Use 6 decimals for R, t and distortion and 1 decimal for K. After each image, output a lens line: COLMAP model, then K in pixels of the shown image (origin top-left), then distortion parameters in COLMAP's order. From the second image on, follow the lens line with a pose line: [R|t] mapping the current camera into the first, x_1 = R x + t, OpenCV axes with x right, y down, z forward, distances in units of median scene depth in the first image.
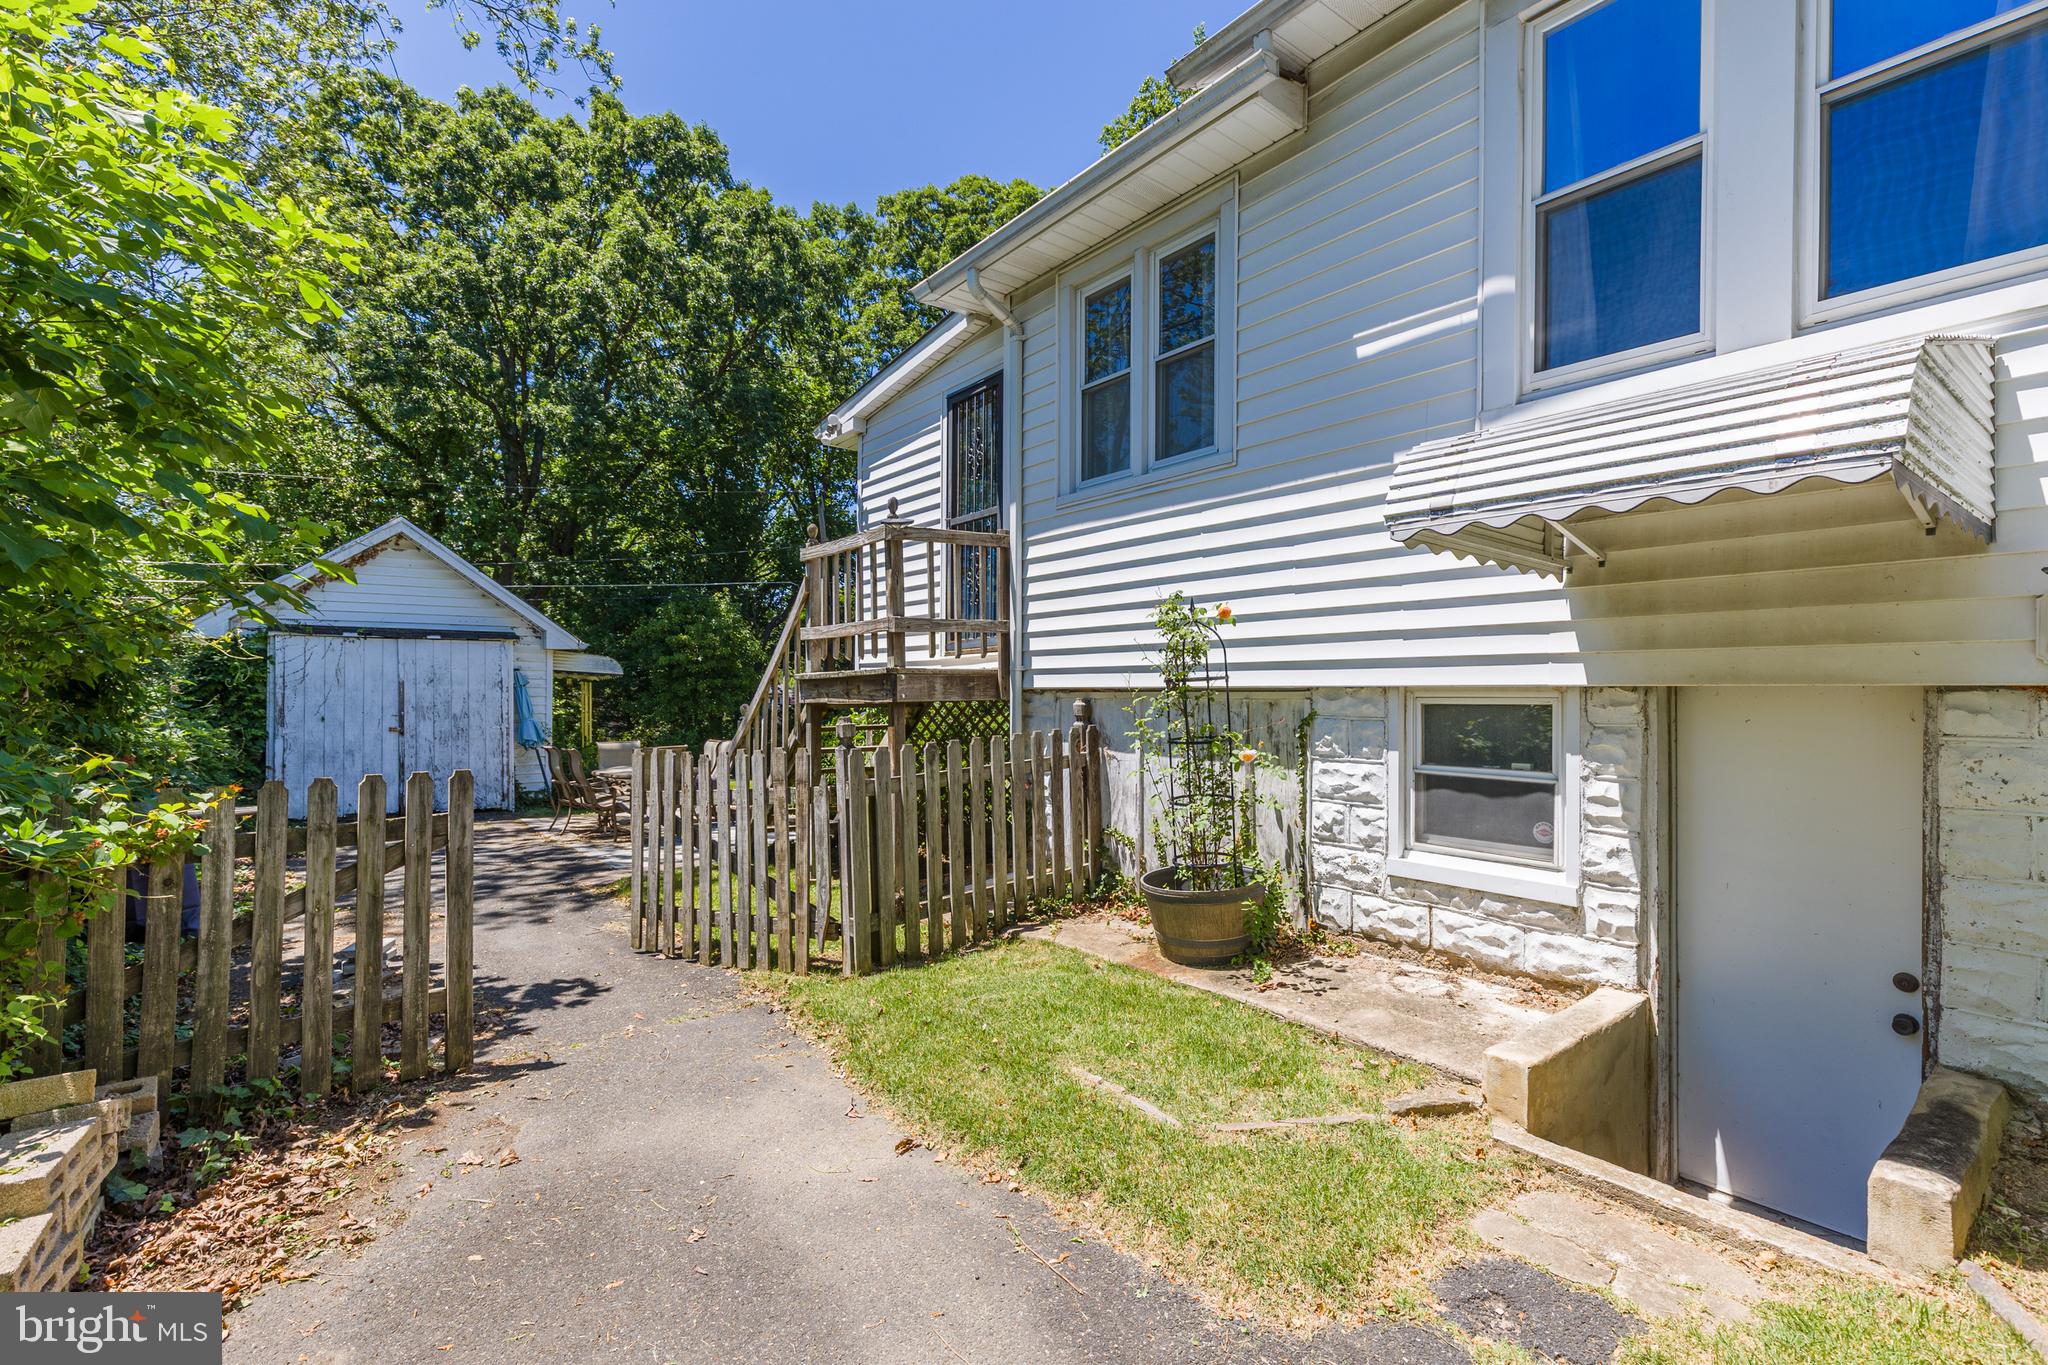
lens RADIAL K [[922.3, 0, 1025.3], [0, 922.3, 686.1], [0, 0, 1]] dist [0.008189, -0.002072]
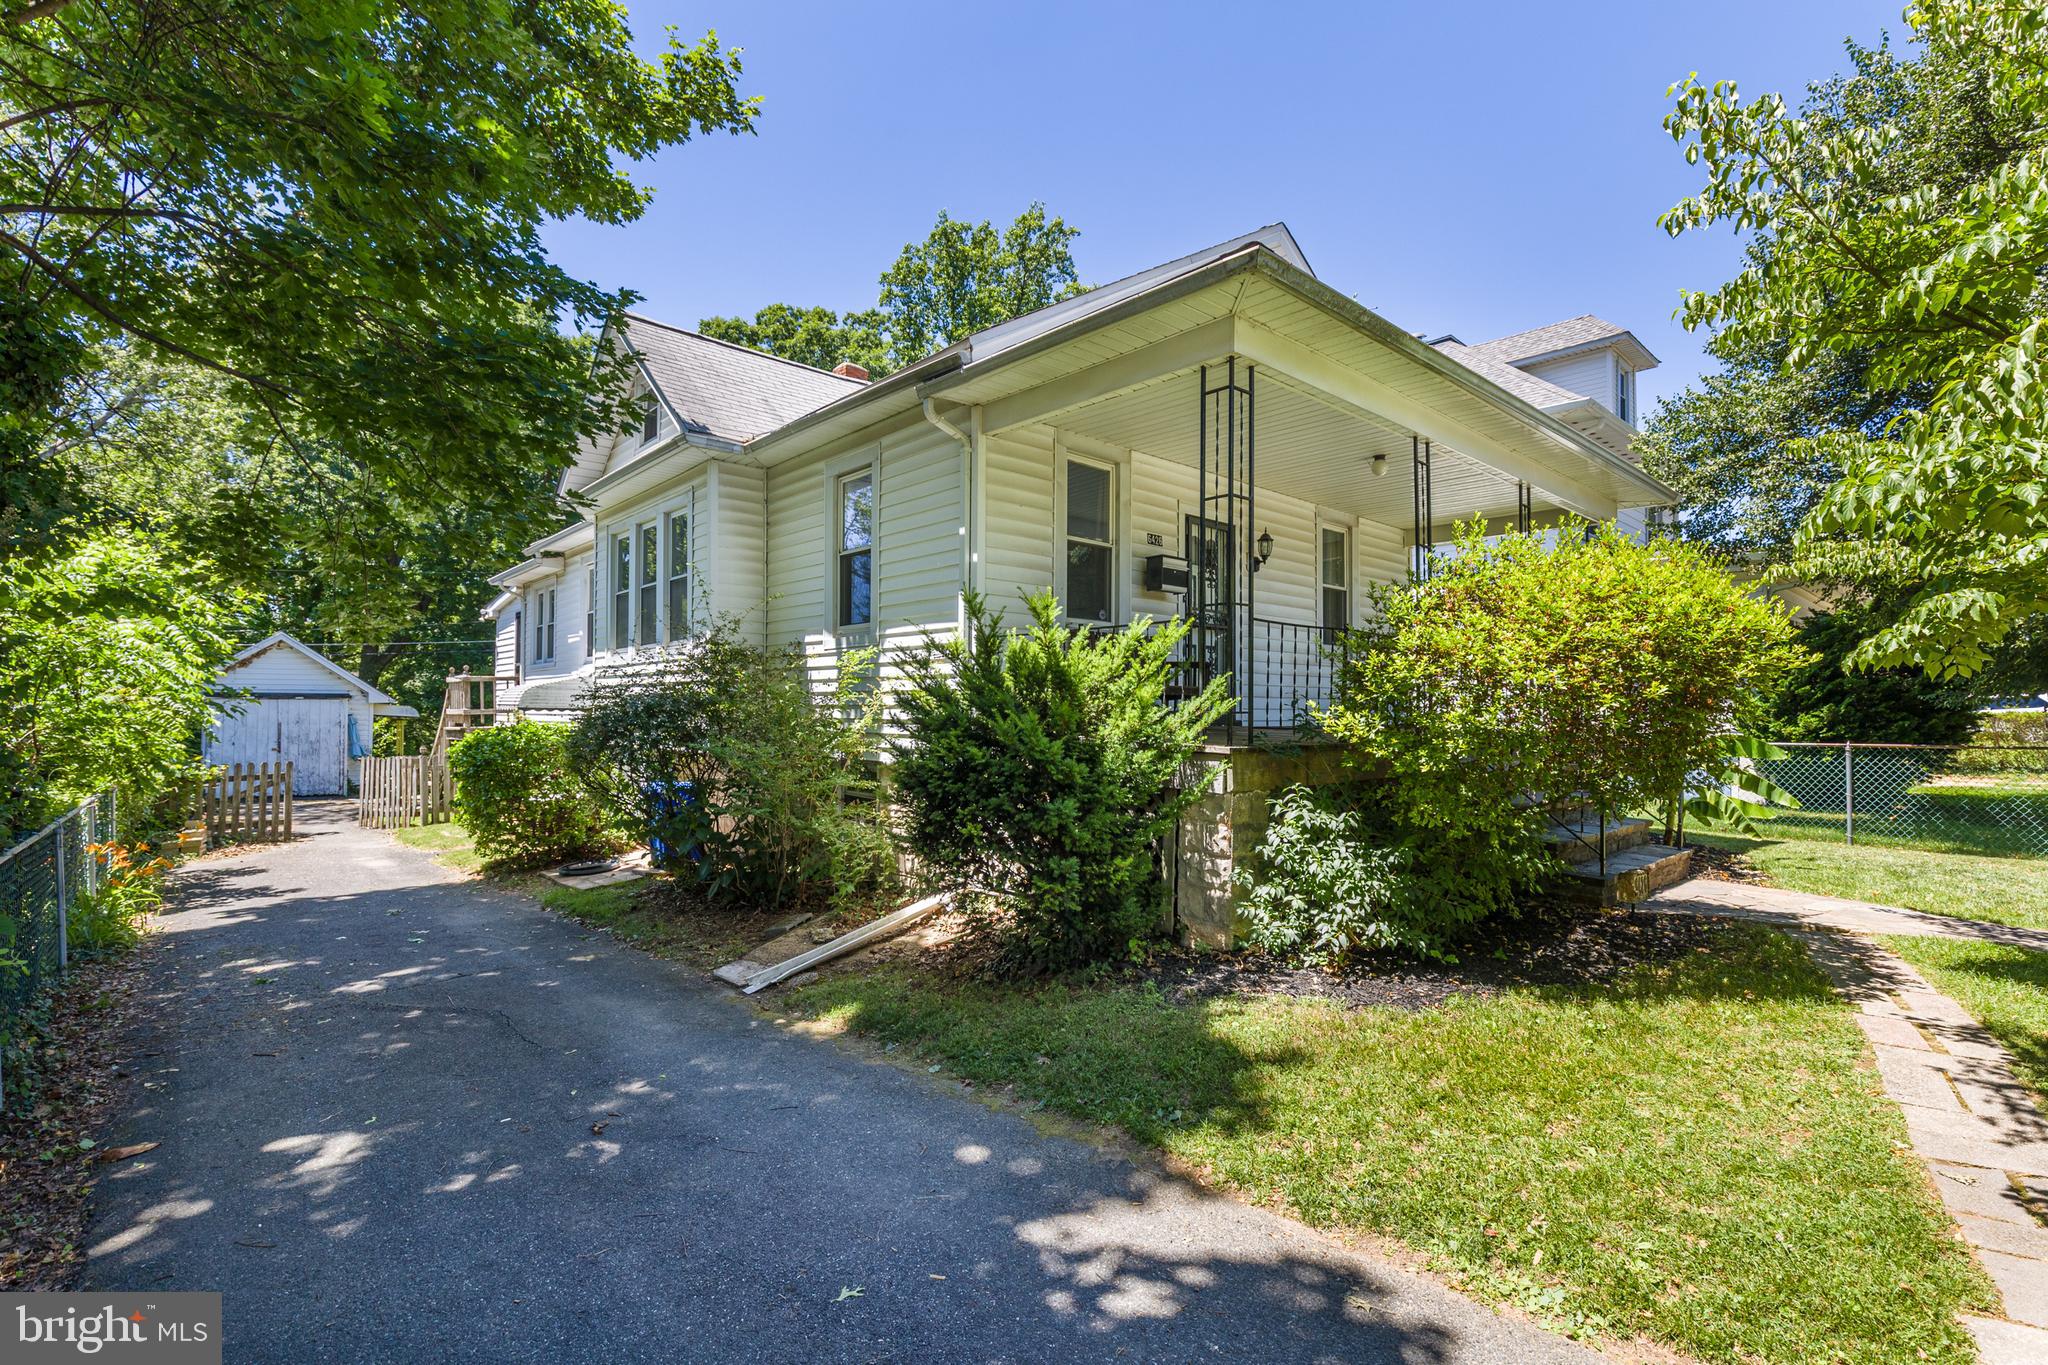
lens RADIAL K [[922.3, 0, 1023.4], [0, 922.3, 692.4], [0, 0, 1]] dist [0.008189, -0.002072]
pose [[0.997108, 0.006701, 0.075699, 0.609155], [-0.005591, 0.999874, -0.014866, -0.043705], [-0.075789, 0.014399, 0.997020, -0.875533]]
